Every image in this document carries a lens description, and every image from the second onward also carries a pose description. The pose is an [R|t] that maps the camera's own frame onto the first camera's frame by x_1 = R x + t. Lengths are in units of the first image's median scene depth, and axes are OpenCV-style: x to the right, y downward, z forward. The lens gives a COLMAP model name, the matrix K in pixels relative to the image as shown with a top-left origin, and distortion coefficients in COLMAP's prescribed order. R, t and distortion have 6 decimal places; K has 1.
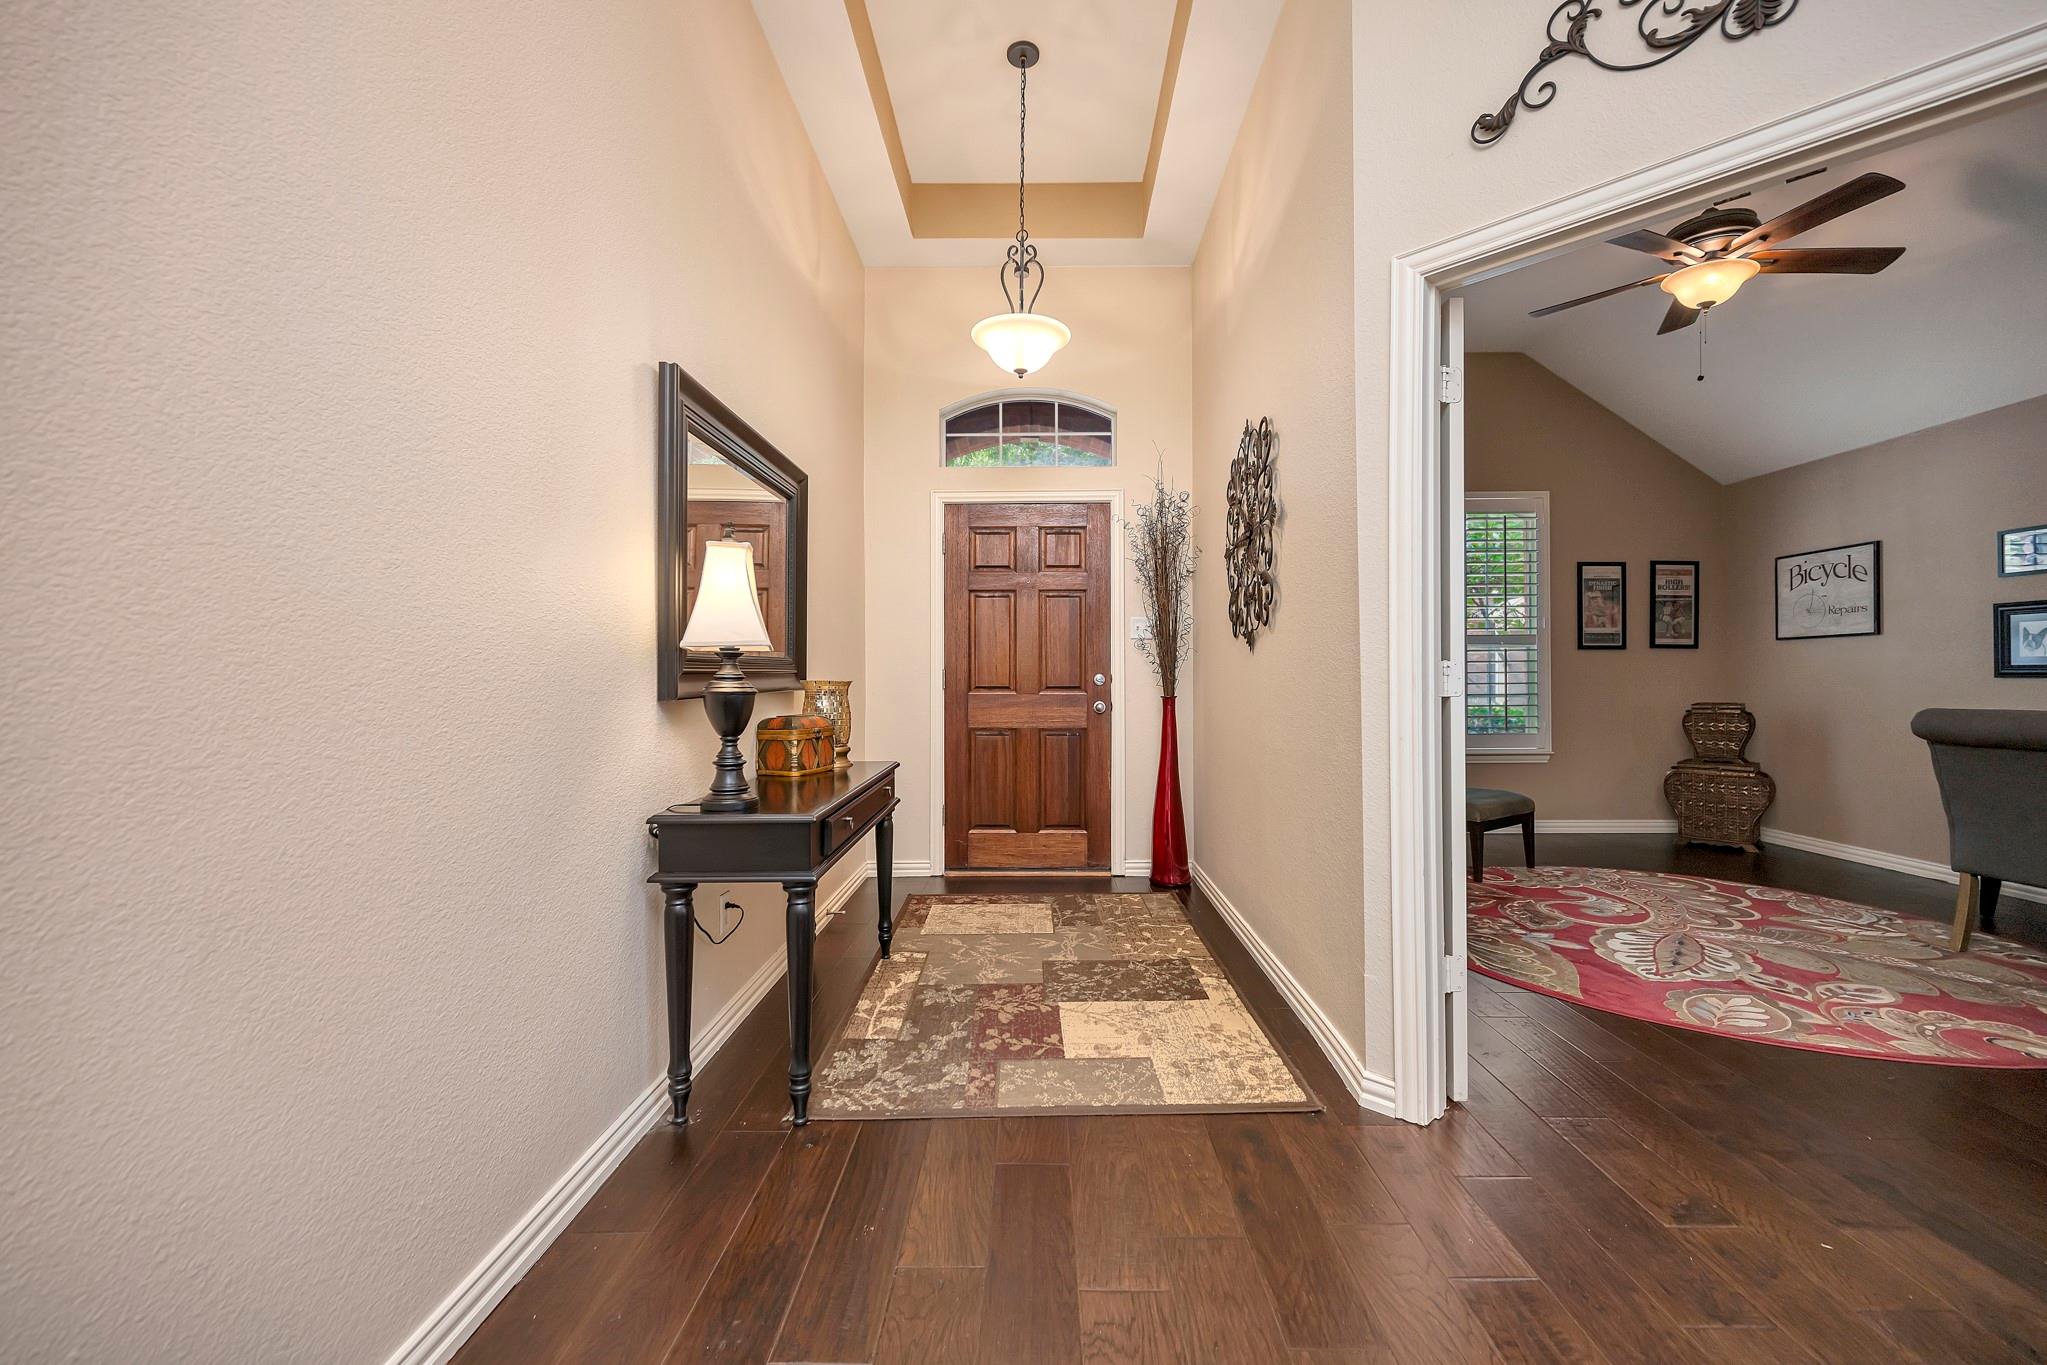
lens RADIAL K [[811.1, 0, 1027.0], [0, 811.1, 676.5], [0, 0, 1]] dist [-0.001545, -0.000101]
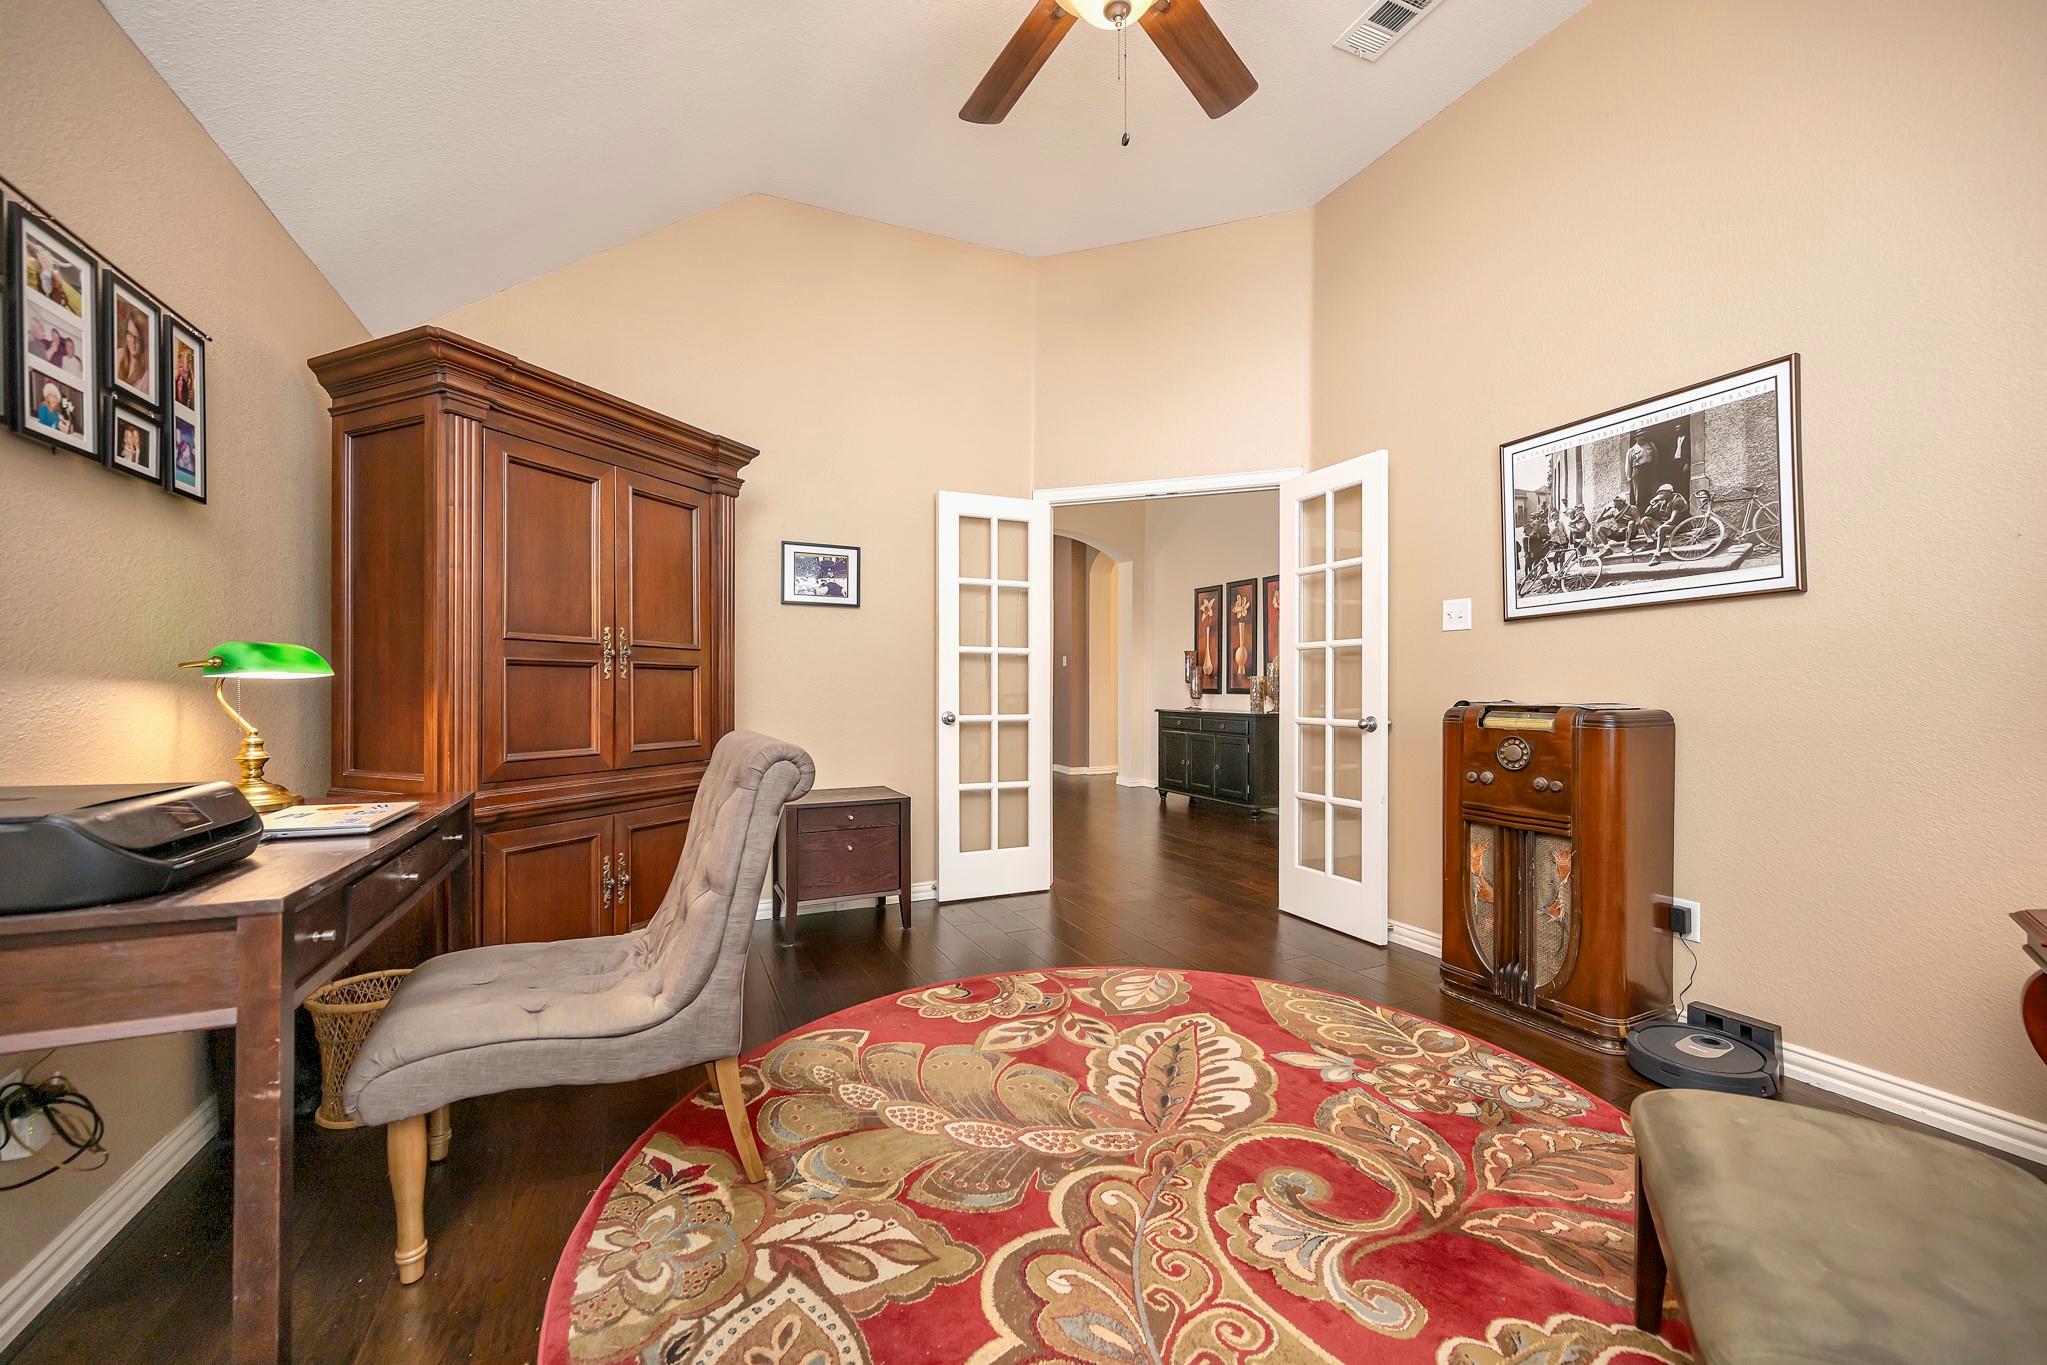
lens RADIAL K [[800.6, 0, 1033.9], [0, 800.6, 688.2], [0, 0, 1]] dist [-0.000458, -0.002576]
pose [[-0.899185, 0.006899, -0.437514, 1.042576], [0.005374, 0.999974, 0.004724, 0.000049], [0.437535, 0.001896, -0.899199, 1.351732]]
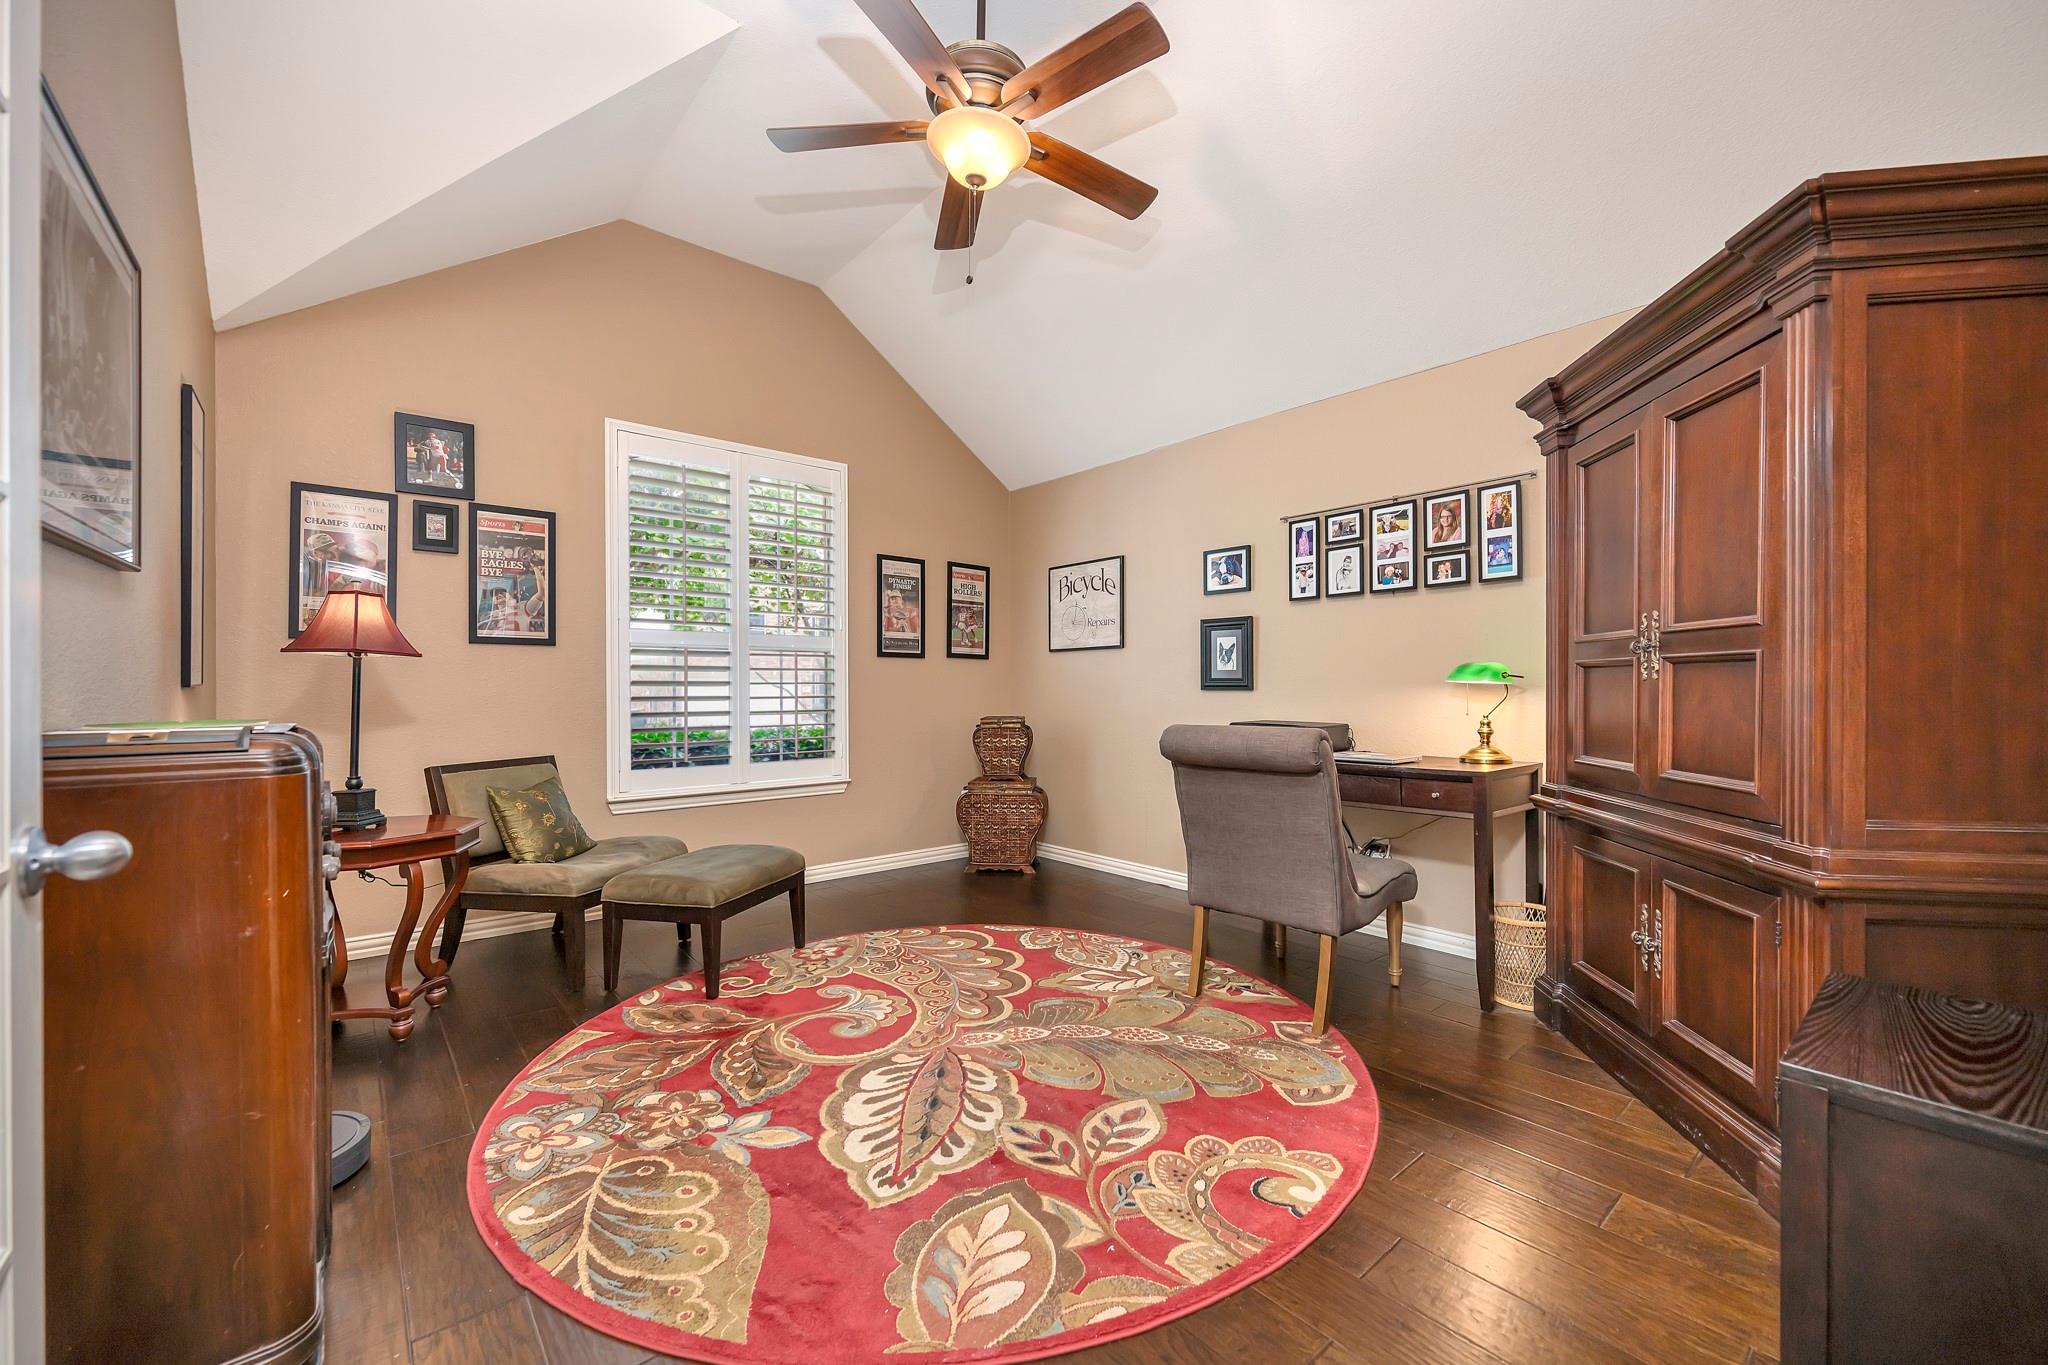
lens RADIAL K [[808.8, 0, 1028.7], [0, 808.8, 688.3], [0, 0, 1]] dist [-0.000977, -0.000260]
pose [[0.754675, 0.003014, 0.656092, 0.364010], [-0.002550, 0.999995, -0.001660, 0.001480], [-0.656094, -0.000420, 0.754679, 0.382099]]
